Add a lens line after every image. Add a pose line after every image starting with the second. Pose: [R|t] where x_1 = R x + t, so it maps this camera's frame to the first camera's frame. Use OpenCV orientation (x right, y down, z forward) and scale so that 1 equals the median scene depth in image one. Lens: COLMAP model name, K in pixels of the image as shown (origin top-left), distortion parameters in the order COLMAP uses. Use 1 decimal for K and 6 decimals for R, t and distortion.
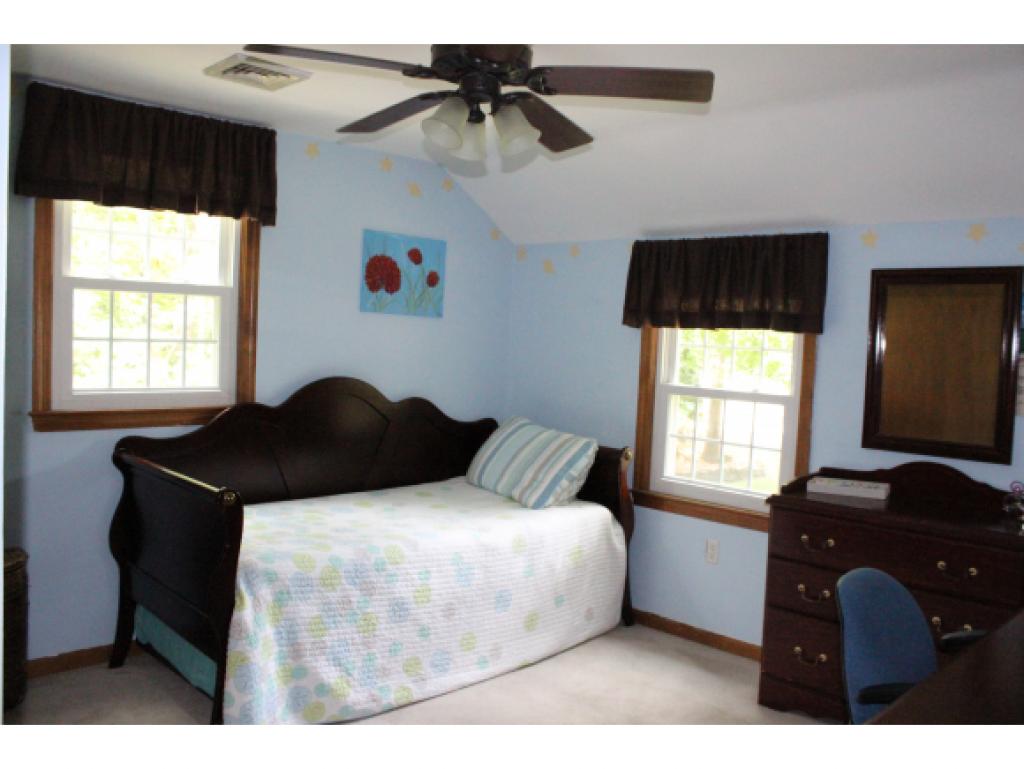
lens RADIAL K [[874.6, 0, 512.0], [0, 874.6, 384.5], [0, 0, 1]] dist [-0.050146, -0.004378]
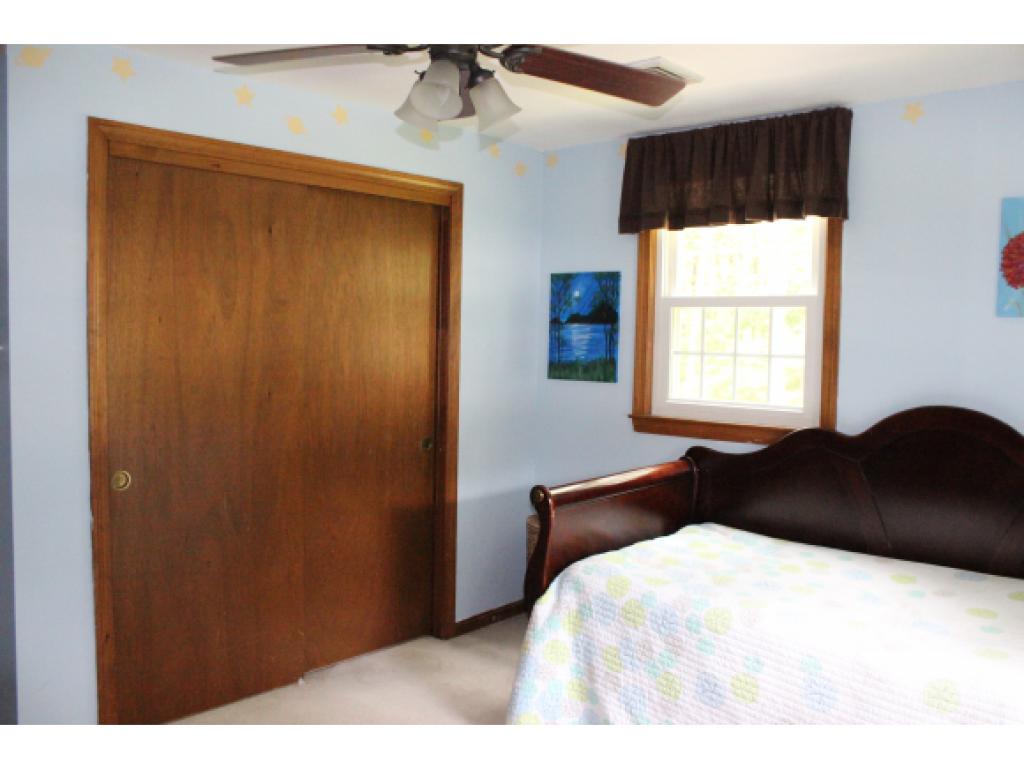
lens RADIAL K [[863.0, 0, 526.8], [0, 863.0, 385.1], [0, 0, 1]] dist [-0.180012, 0.180765]
pose [[0.099544, 0.020559, -0.994821, 0.602642], [-0.075552, 0.997057, 0.013045, -0.011524], [0.992161, 0.073862, 0.100805, 0.745877]]
